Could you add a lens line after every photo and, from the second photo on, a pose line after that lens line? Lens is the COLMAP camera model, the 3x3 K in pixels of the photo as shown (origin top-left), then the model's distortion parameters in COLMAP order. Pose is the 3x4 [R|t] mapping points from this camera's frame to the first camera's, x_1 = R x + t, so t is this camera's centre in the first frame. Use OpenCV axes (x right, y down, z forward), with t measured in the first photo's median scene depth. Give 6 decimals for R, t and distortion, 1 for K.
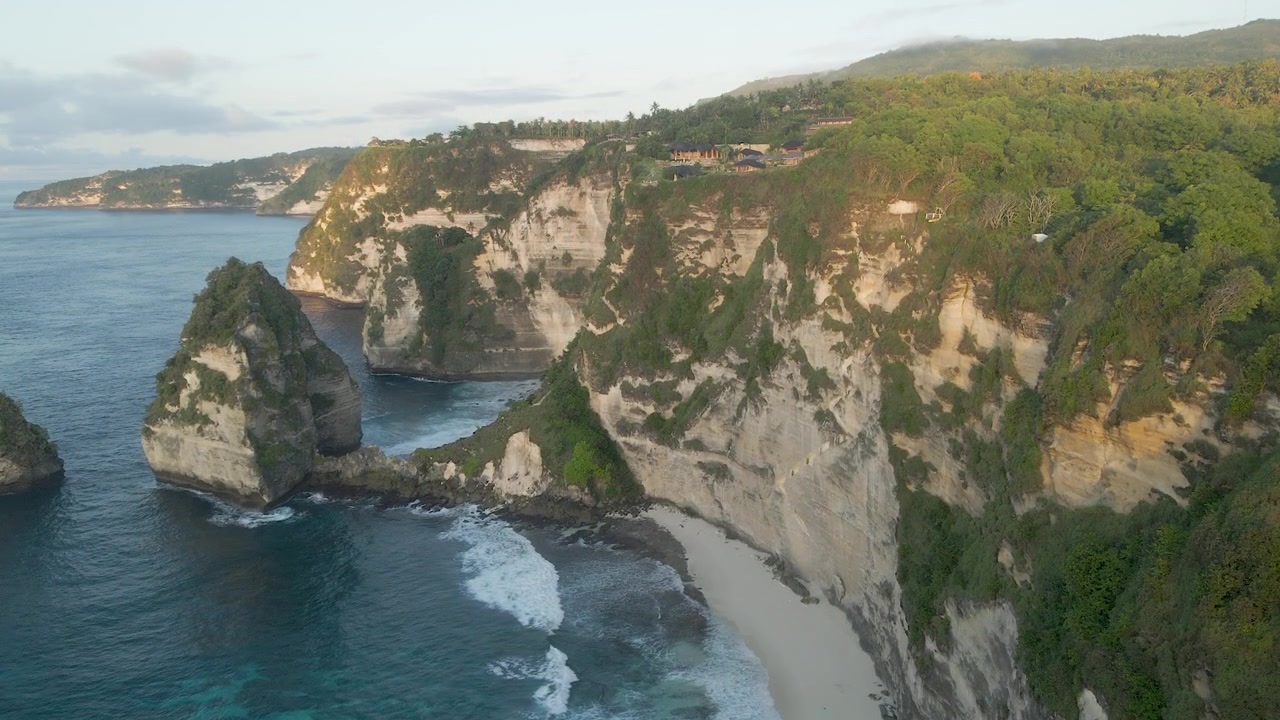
lens RADIAL K [[921.4, 0, 646.9], [0, 921.4, 354.6], [0, 0, 1]] dist [-0.027698, 0.003280]
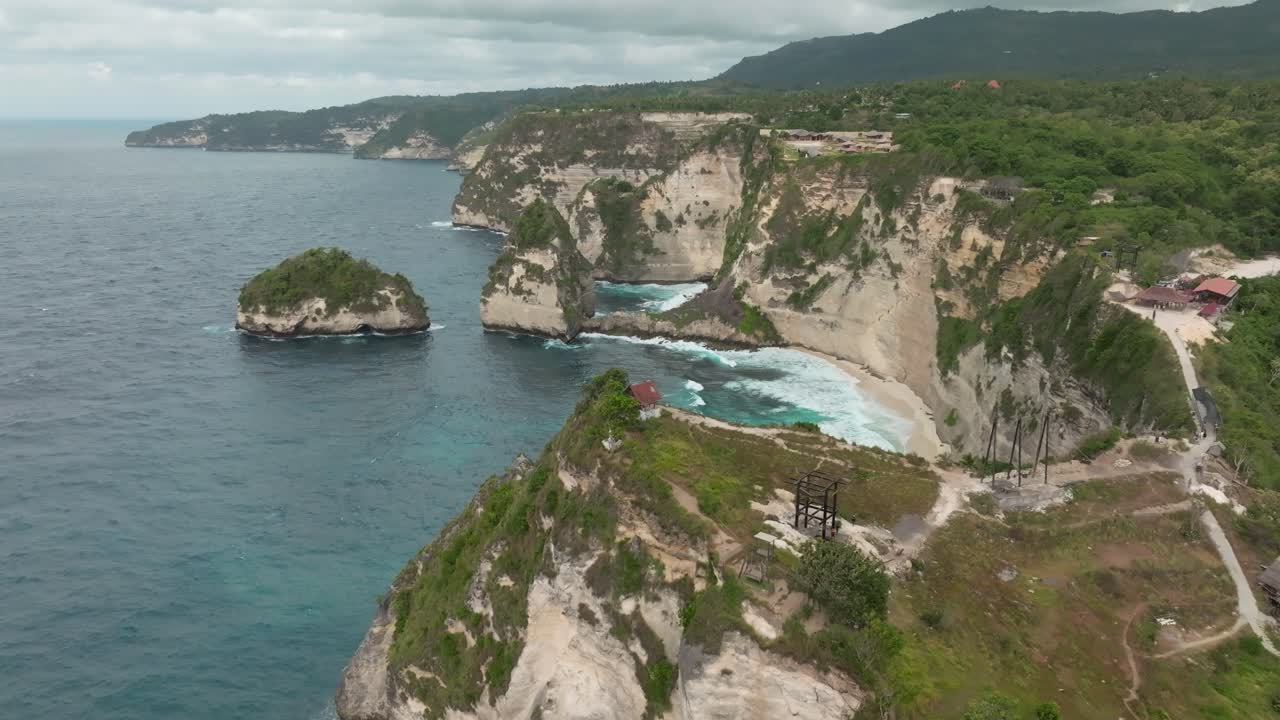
lens RADIAL K [[874.0, 0, 640.0], [0, 874.0, 360.0], [0, 0, 1]] dist [0.003301, -0.000193]
pose [[0.998863, 0.028399, -0.038291, -0.212093], [-0.025617, 0.997128, 0.071274, 0.077418], [0.040205, -0.070212, 0.996722, -0.667440]]
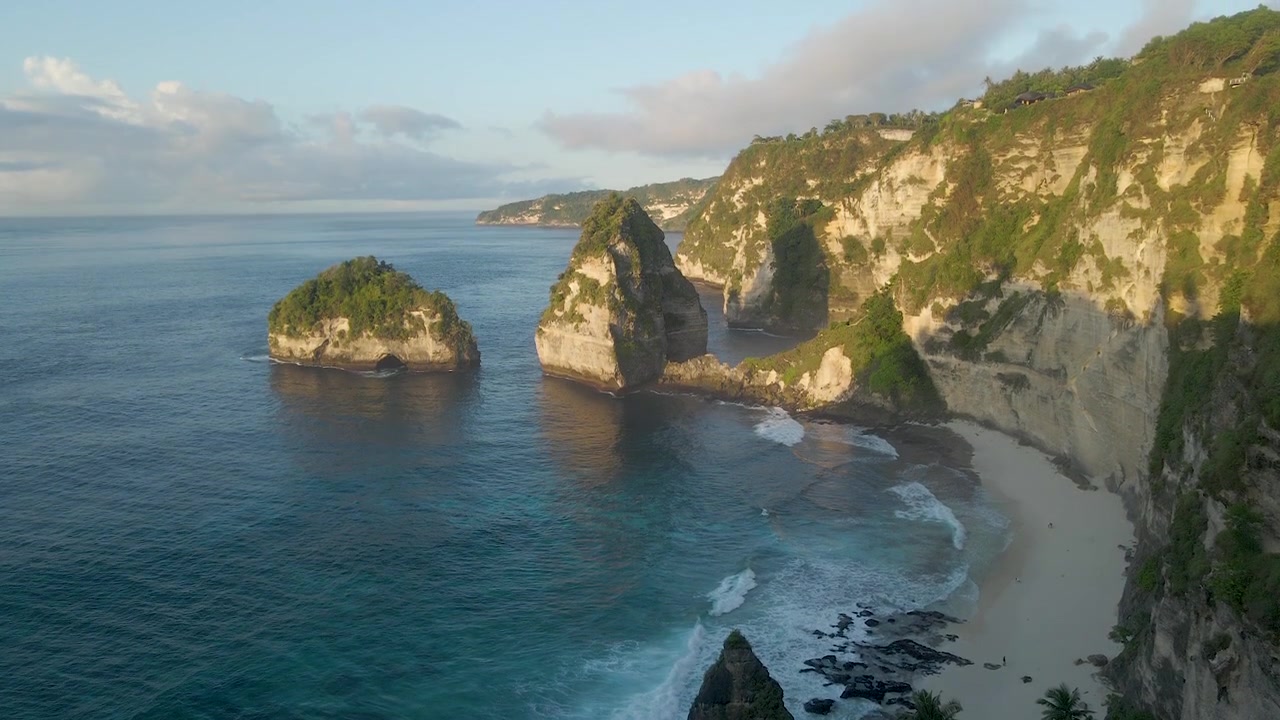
lens RADIAL K [[908.8, 0, 662.7], [0, 908.8, 347.6], [0, 0, 1]] dist [0.067010, -0.005872]
pose [[0.919961, 0.067176, -0.386211, 0.098276], [-0.083526, 0.996174, -0.025691, 0.136516], [0.383008, 0.055893, 0.922053, -0.088849]]
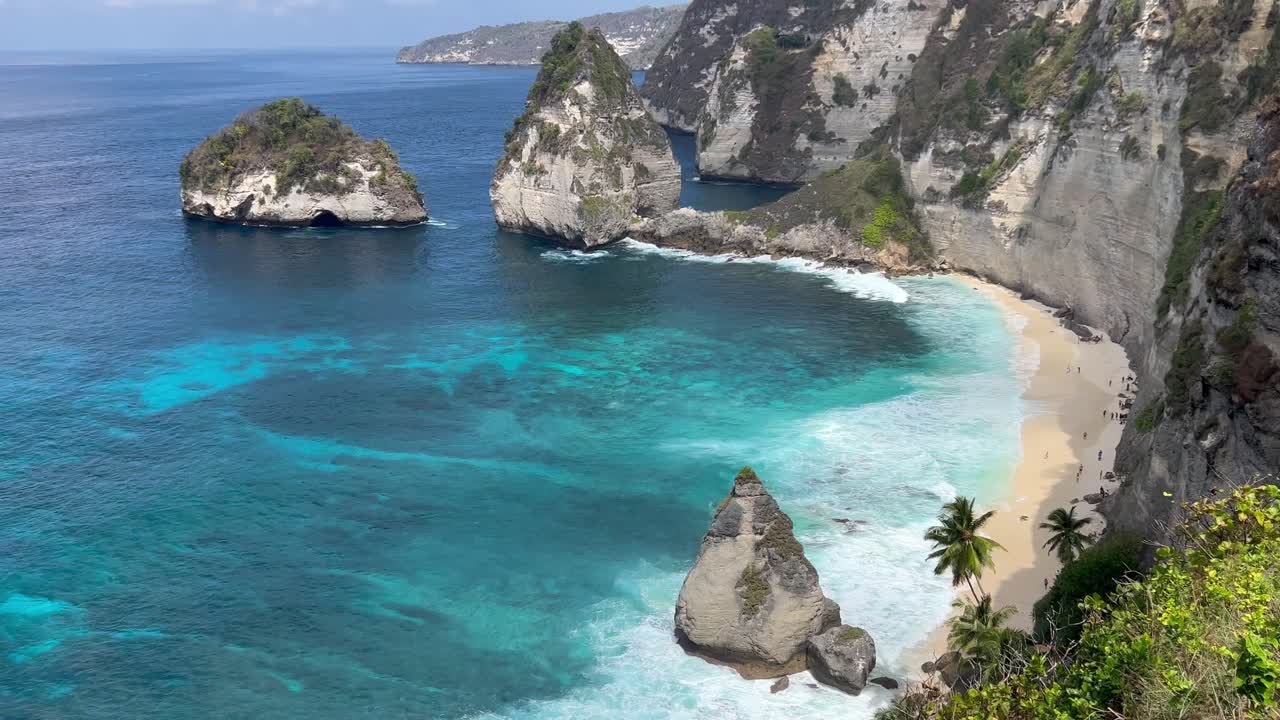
lens RADIAL K [[1023.4, 0, 655.5], [0, 1023.4, 358.9], [0, 0, 1]] dist [0.096706, -0.110035]
pose [[0.934473, 0.107287, -0.339483, 0.093557], [-0.071710, 0.990693, 0.115698, 0.147568], [0.348736, -0.083772, 0.933469, -0.131379]]
